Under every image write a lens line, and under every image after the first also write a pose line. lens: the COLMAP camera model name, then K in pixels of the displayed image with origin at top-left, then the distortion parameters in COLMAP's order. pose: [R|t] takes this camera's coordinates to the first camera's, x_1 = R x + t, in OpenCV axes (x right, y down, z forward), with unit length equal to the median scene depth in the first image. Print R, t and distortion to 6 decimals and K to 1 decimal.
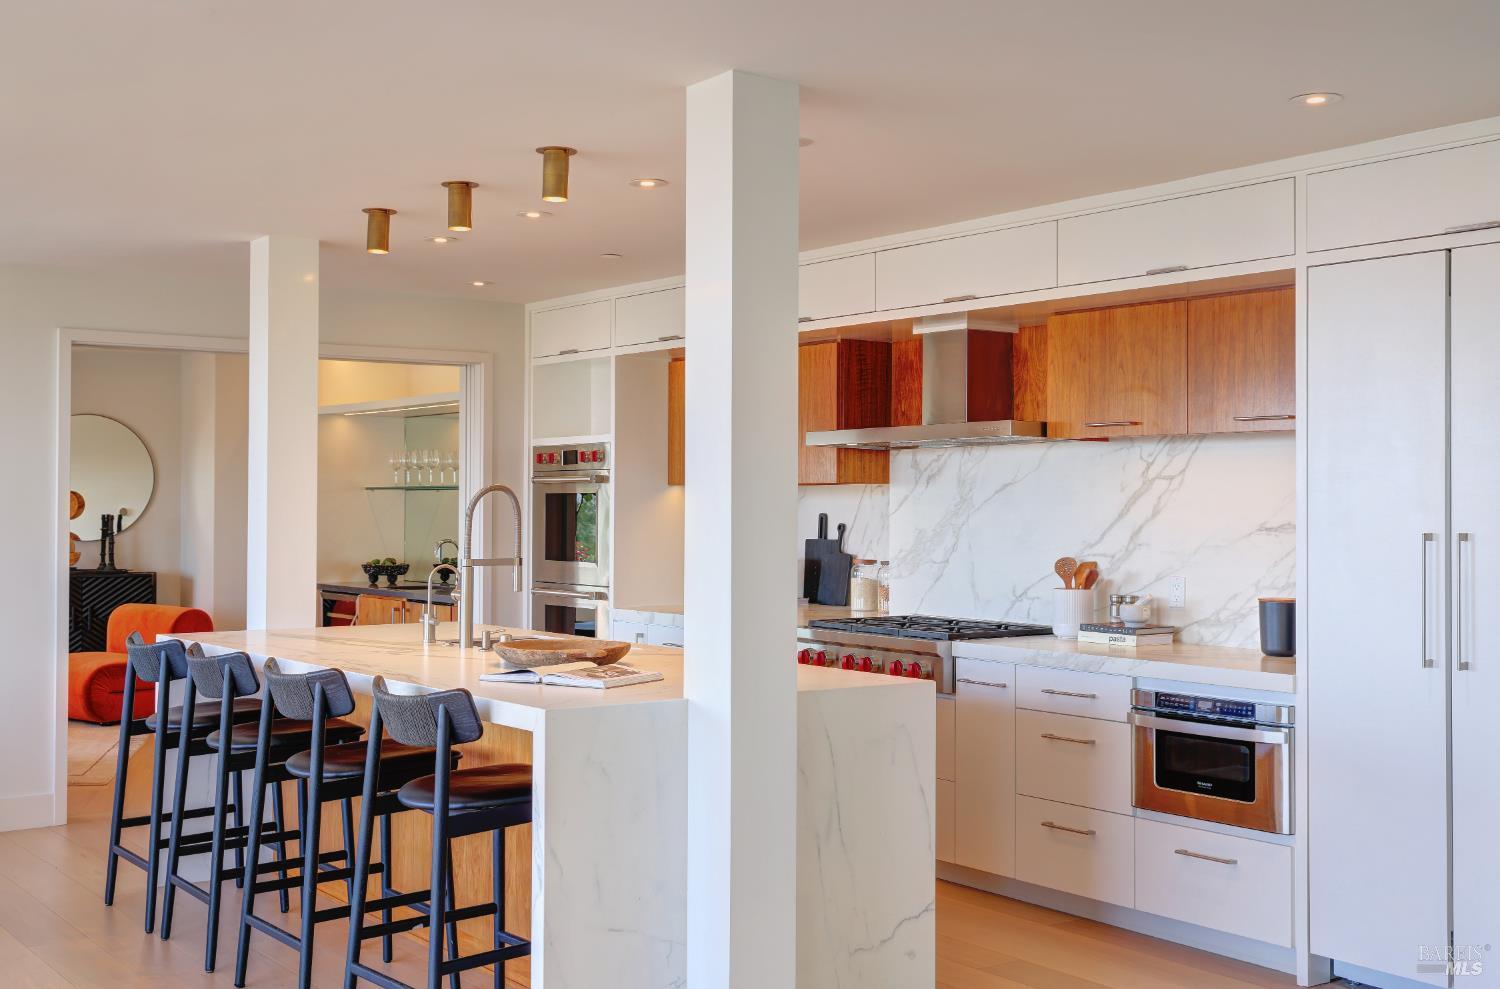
lens RADIAL K [[1705.8, 0, 746.5], [0, 1705.8, 484.8], [0, 0, 1]] dist [0.069778, 0.000000]
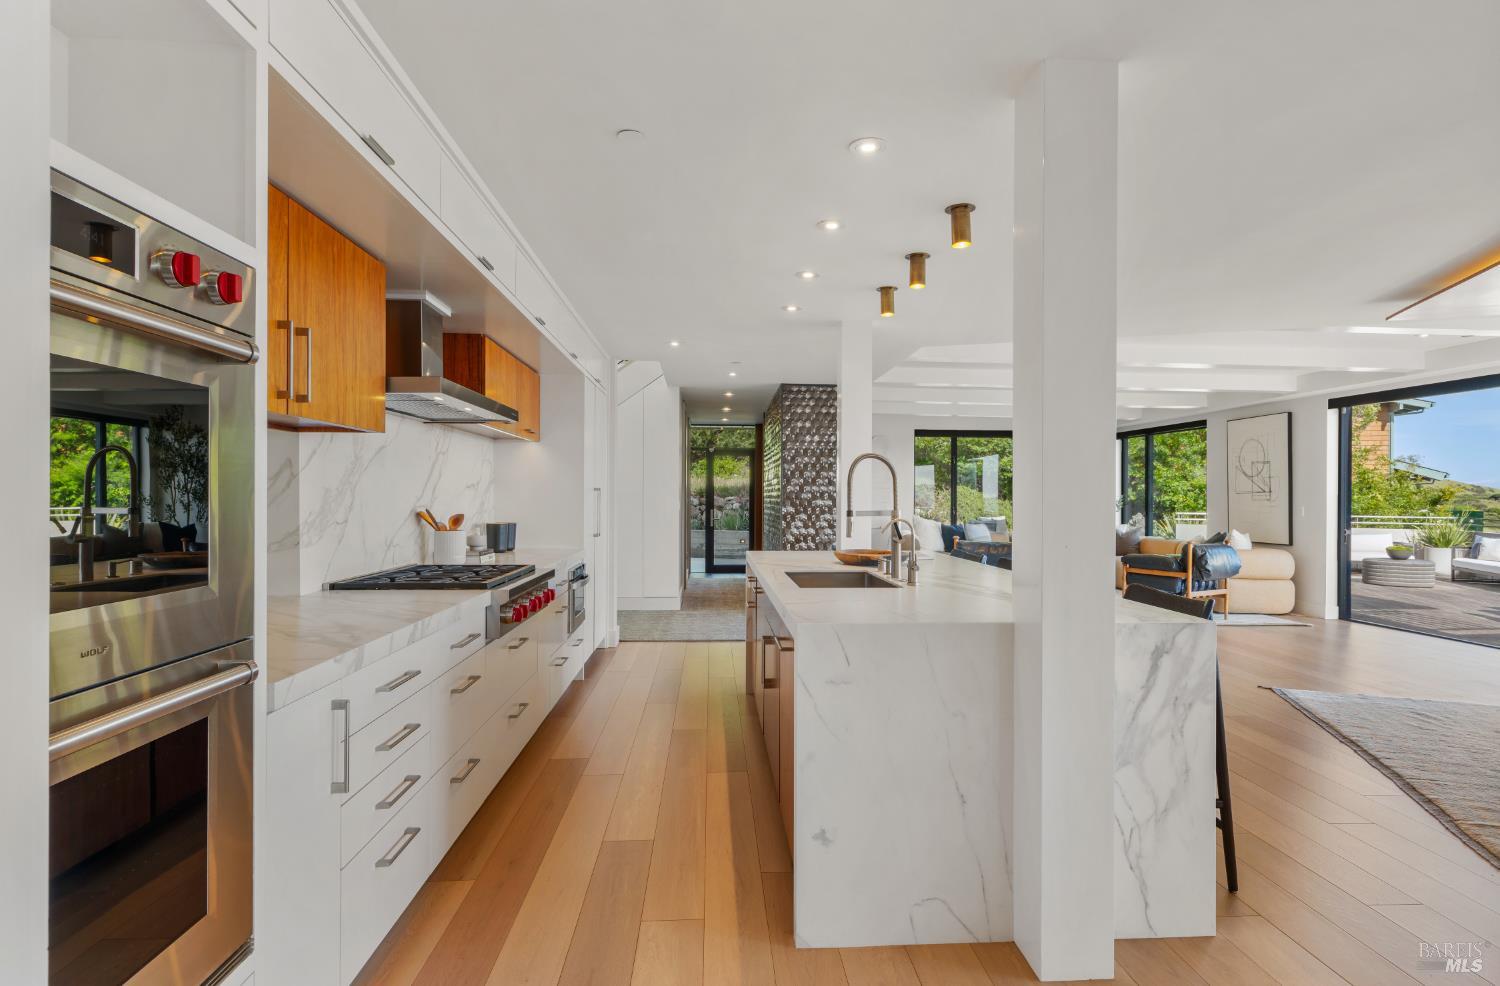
lens RADIAL K [[763.0, 0, 749.8], [0, 763.0, 493.4], [0, 0, 1]] dist [0.000148, 0.000009]
pose [[-0.840792, -0.009105, 0.541282, -0.353248], [-0.018564, 0.999755, -0.012019, 0.034516], [-0.541040, -0.020154, -0.840755, 1.422145]]
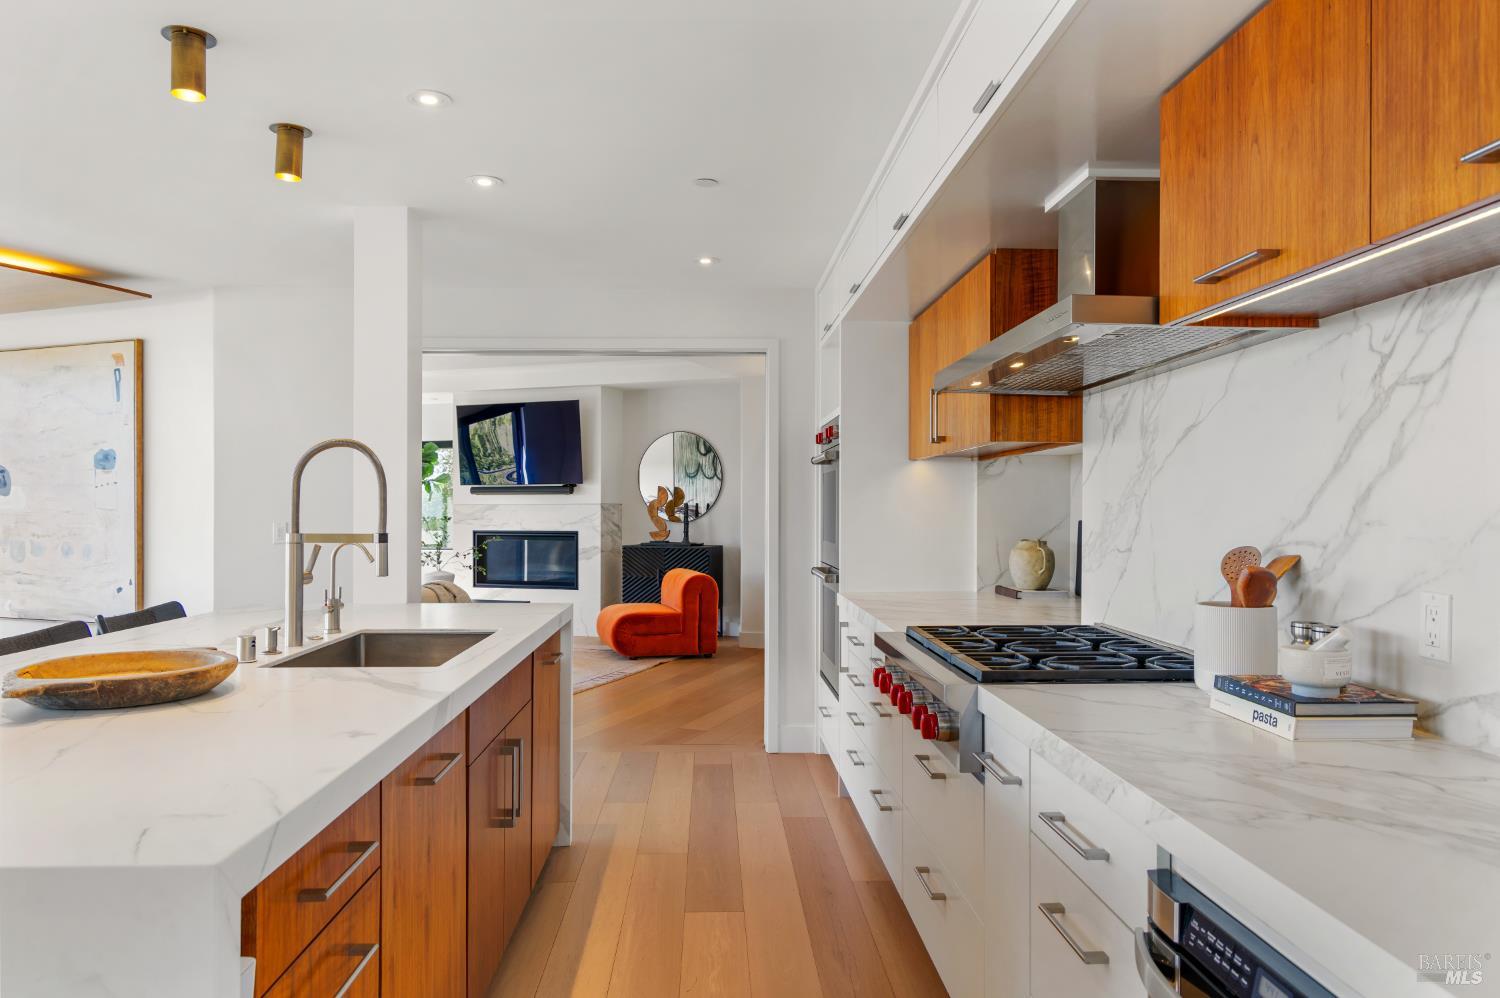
lens RADIAL K [[1024.3, 0, 743.9], [0, 1024.3, 505.3], [0, 0, 1]] dist [0.021561, 0.002003]
pose [[0.829186, -0.004448, -0.558955, 0.250458], [0.009702, 0.999932, 0.006436, 0.026502], [0.558889, -0.010760, 0.829173, 0.661088]]
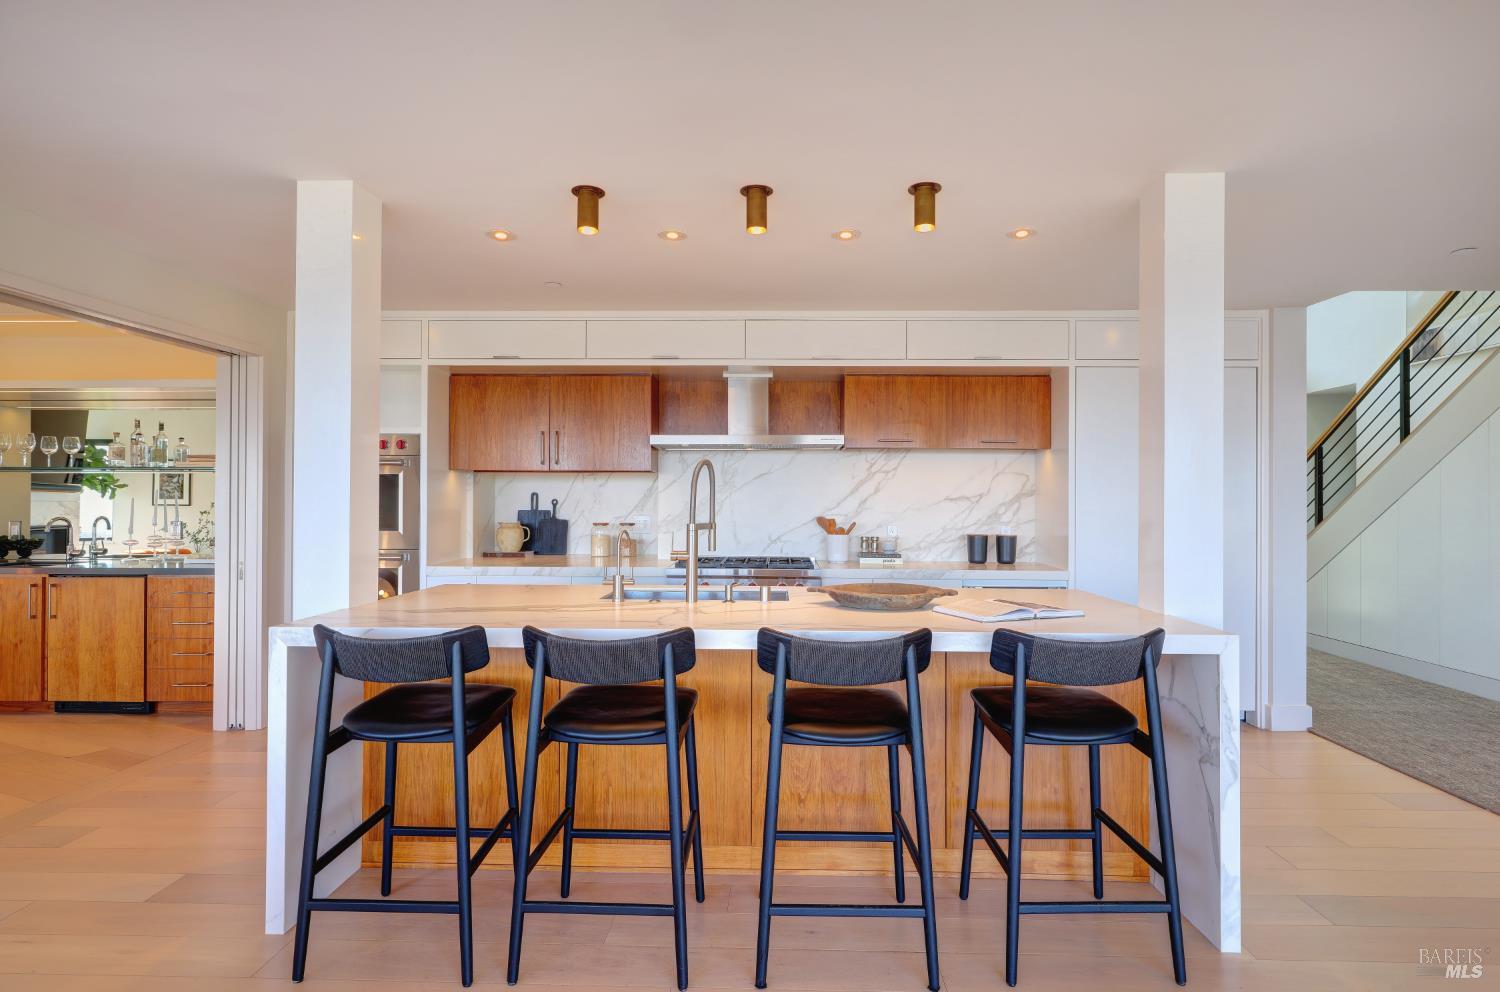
lens RADIAL K [[781.9, 0, 754.3], [0, 781.9, 494.9], [0, 0, 1]] dist [0.010765, 0.000508]
pose [[0.606703, 0.005870, 0.794907, -0.506485], [-0.012366, 0.999921, 0.002055, 0.020624], [-0.794833, -0.011077, 0.606728, 0.600286]]
